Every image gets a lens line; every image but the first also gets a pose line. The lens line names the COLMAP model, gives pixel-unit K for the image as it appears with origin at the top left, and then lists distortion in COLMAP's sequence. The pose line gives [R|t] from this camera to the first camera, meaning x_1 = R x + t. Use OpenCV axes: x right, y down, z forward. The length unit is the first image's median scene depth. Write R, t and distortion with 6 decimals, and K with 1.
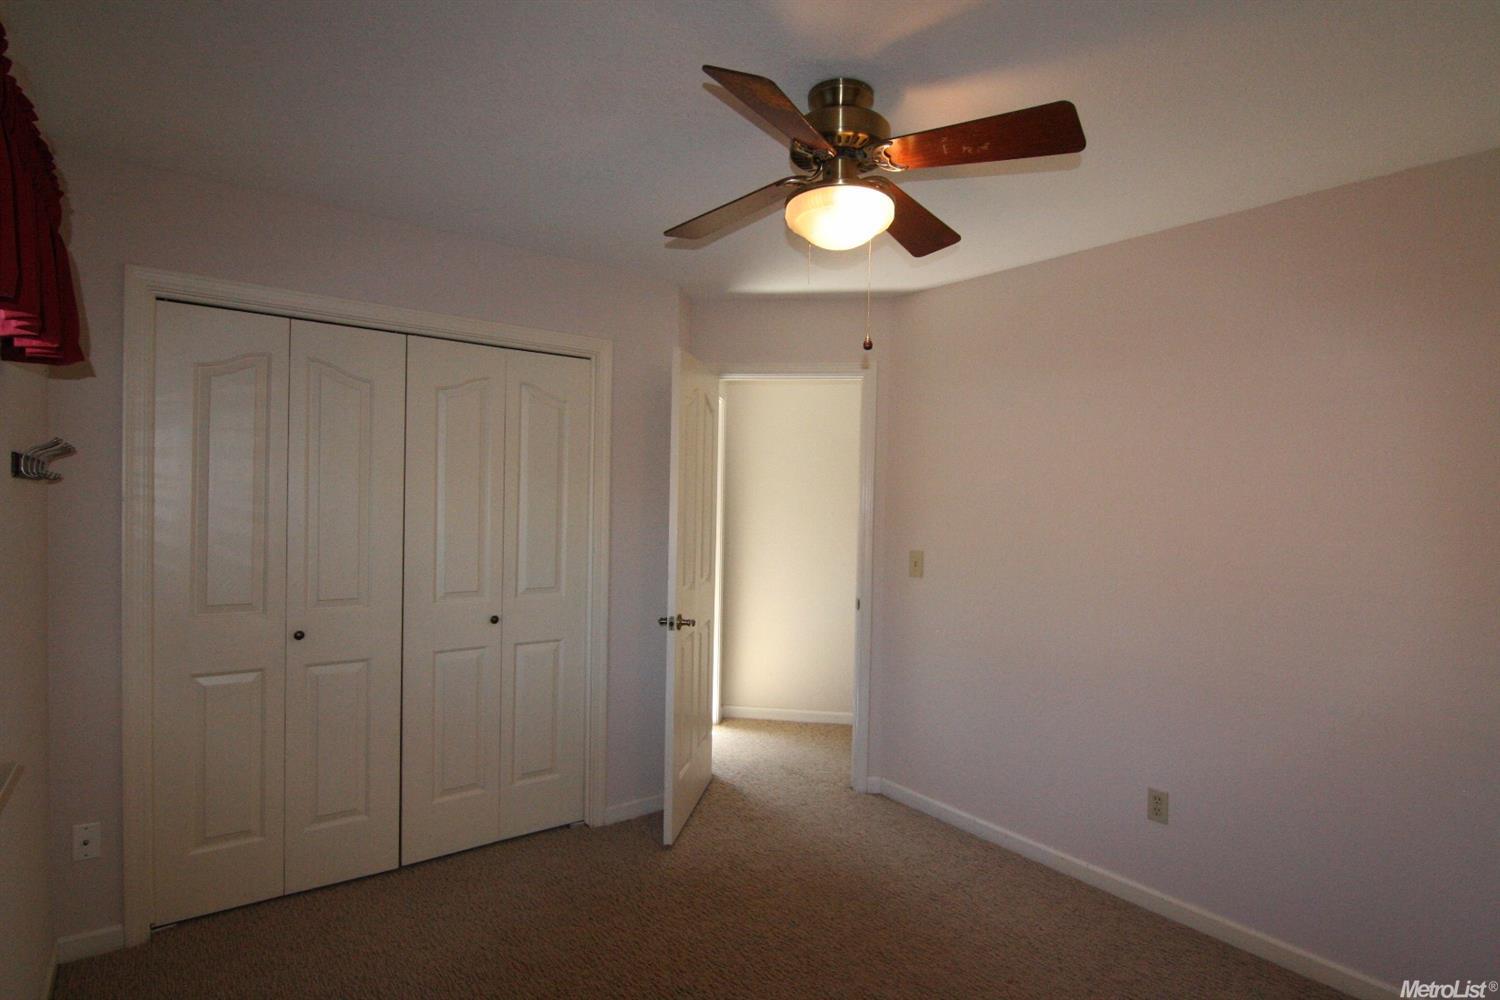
lens RADIAL K [[765.4, 0, 751.4], [0, 765.4, 508.0], [0, 0, 1]] dist [0.001407, -0.017461]
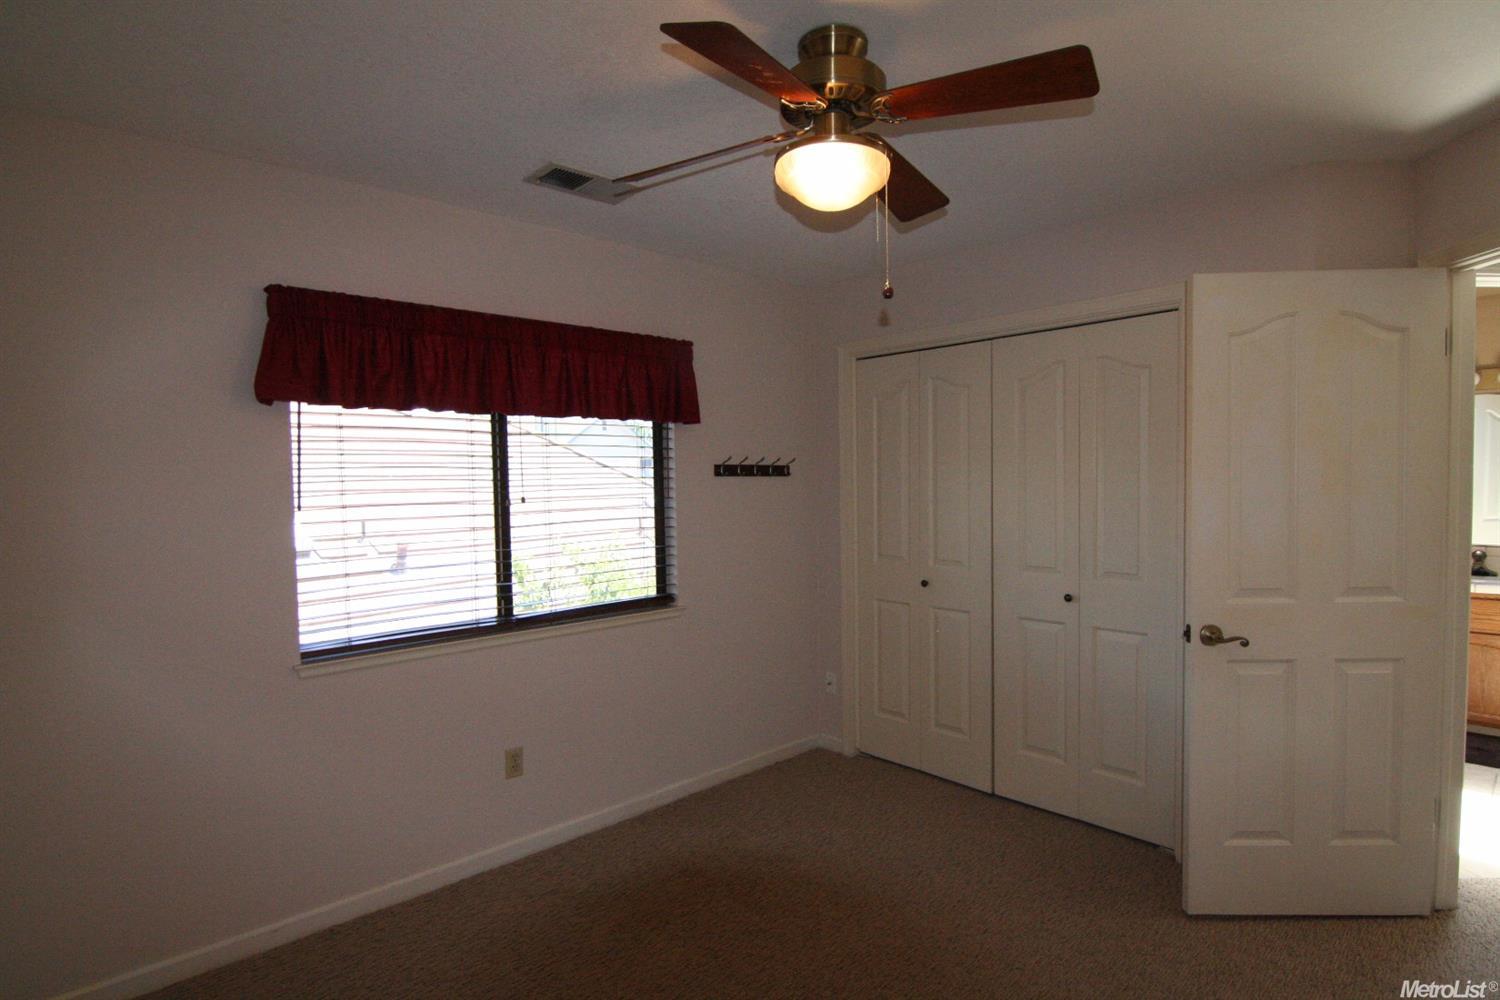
lens RADIAL K [[765.4, 0, 751.4], [0, 765.4, 508.0], [0, 0, 1]] dist [0.001407, -0.017461]
pose [[0.085230, 0.013293, -0.996273, 0.741188], [0.011332, 0.999833, 0.014310, 0.008866], [0.996297, -0.012509, 0.085065, 0.580418]]
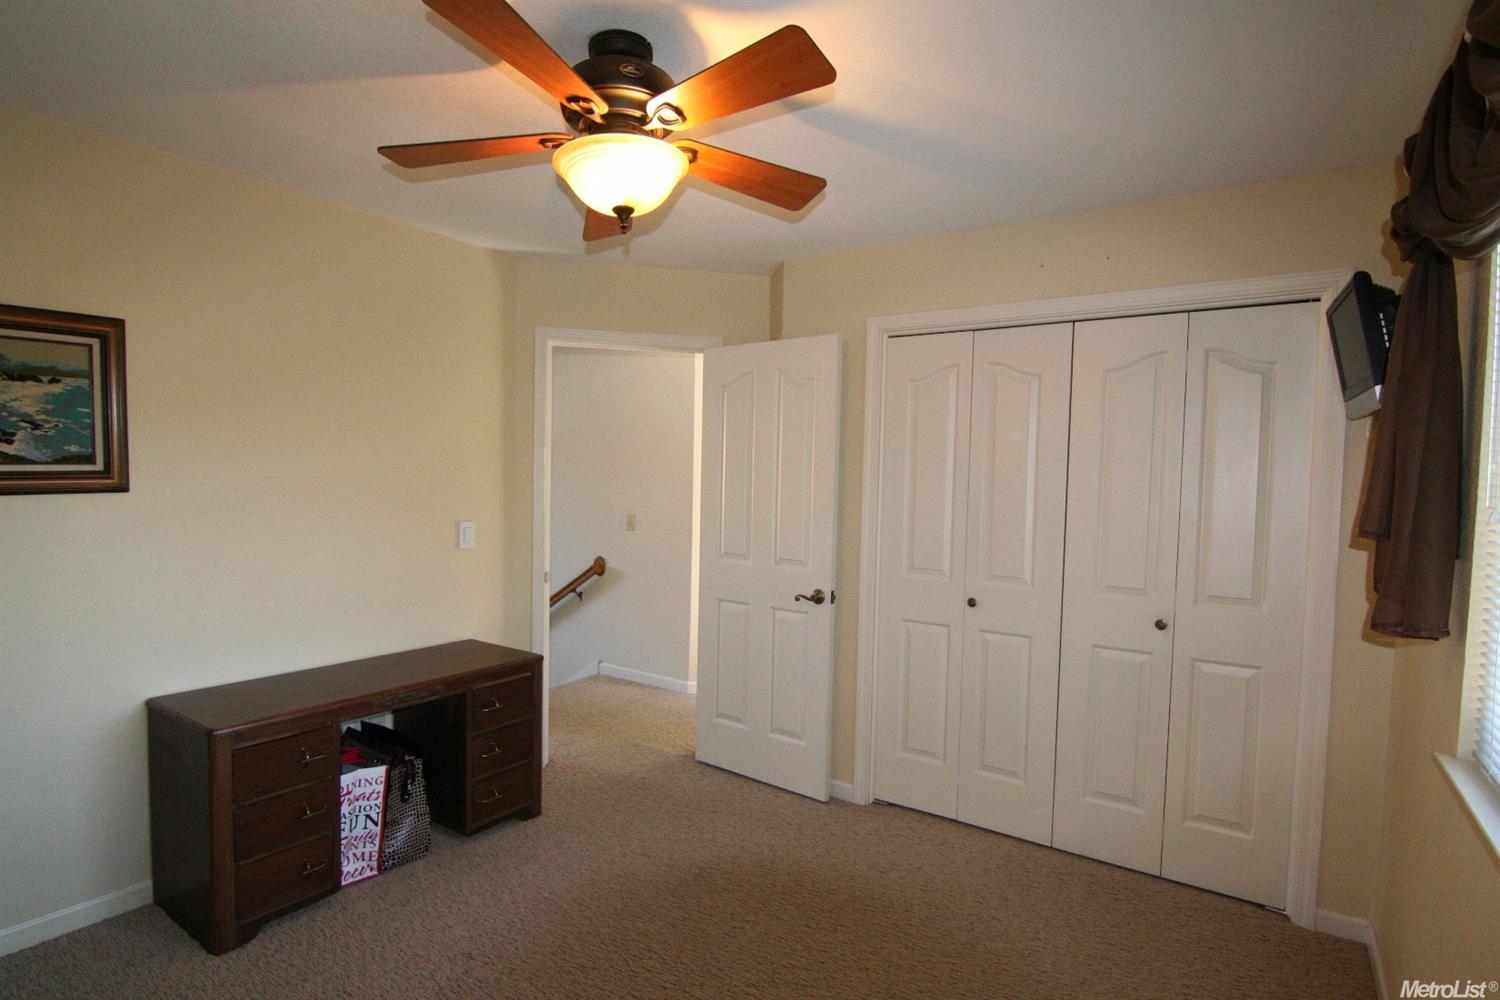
lens RADIAL K [[765.4, 0, 751.4], [0, 765.4, 508.0], [0, 0, 1]] dist [0.001407, -0.017461]
pose [[0.305717, 0.028665, -0.951691, 0.412039], [-0.023816, 0.999464, 0.022453, 0.003995], [0.951824, 0.015802, 0.306236, 0.322452]]
